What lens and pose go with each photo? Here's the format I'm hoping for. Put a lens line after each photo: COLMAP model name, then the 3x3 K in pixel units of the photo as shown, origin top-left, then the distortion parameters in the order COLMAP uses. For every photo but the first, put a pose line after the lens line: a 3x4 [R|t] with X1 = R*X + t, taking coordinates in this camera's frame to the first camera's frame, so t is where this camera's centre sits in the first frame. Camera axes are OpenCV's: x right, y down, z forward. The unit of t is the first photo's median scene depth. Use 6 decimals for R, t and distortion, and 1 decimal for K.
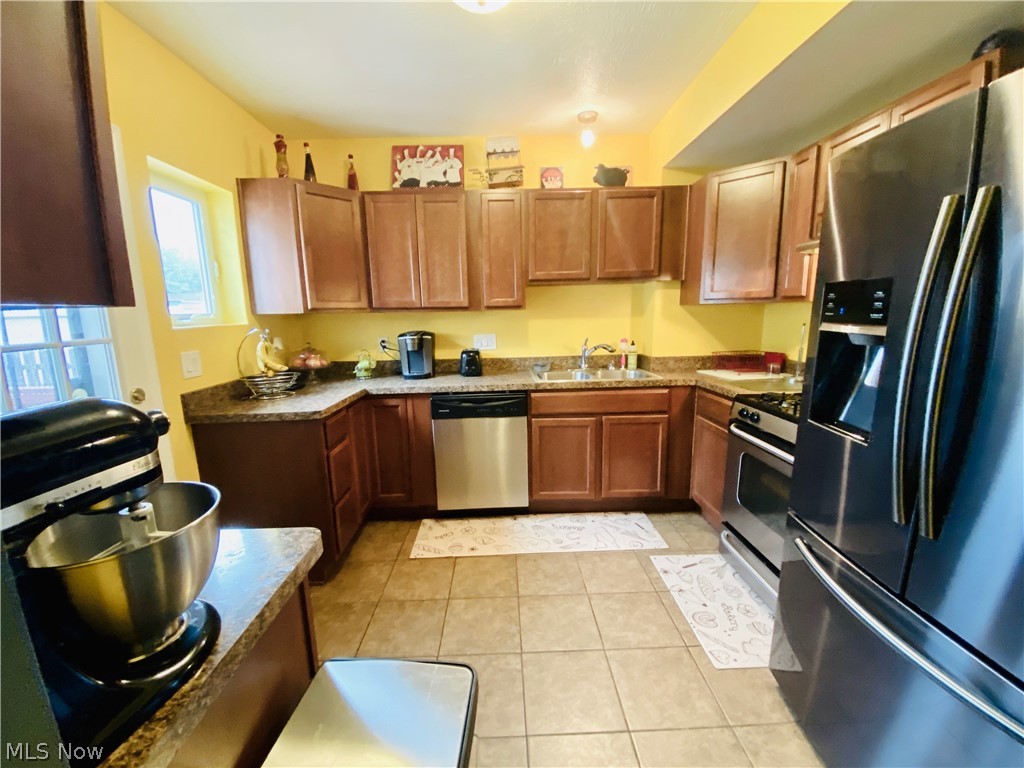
lens RADIAL K [[415.5, 0, 508.9], [0, 415.5, 386.9], [0, 0, 1]] dist [-0.000995, -0.011602]
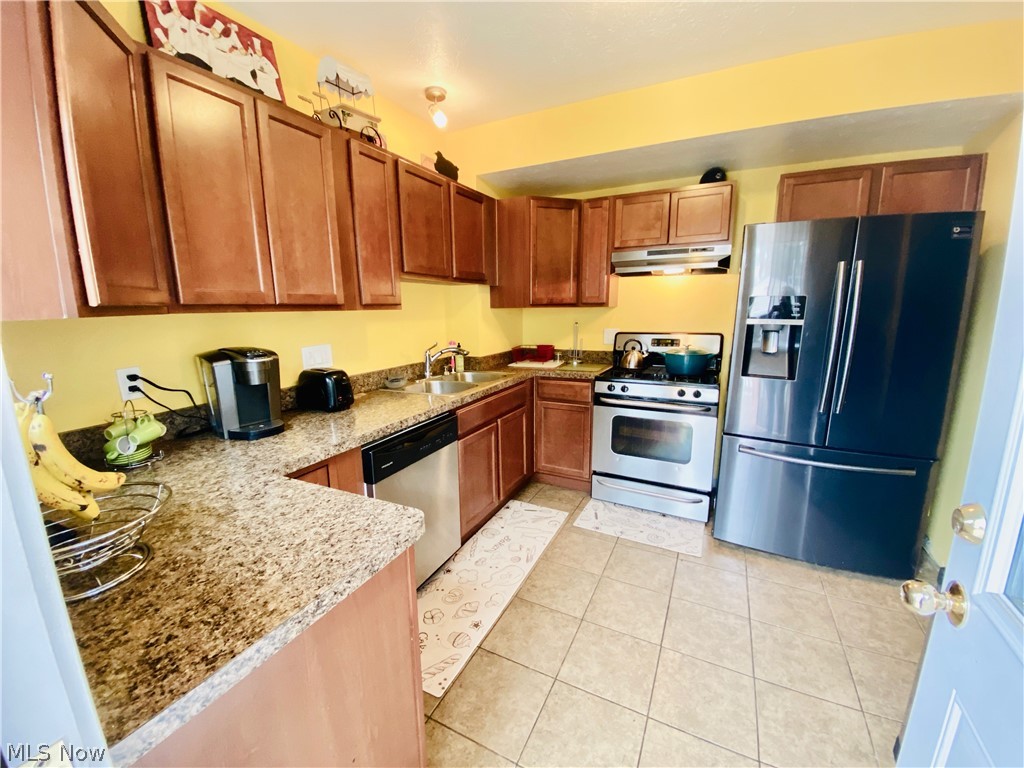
lens RADIAL K [[415.5, 0, 515.3], [0, 415.5, 387.2], [0, 0, 1]] dist [-0.000995, -0.011602]
pose [[0.468213, -0.151846, 0.870471, -0.570618], [0.154647, 0.984001, 0.088467, -0.080327], [-0.869977, 0.093194, 0.484205, 0.457275]]
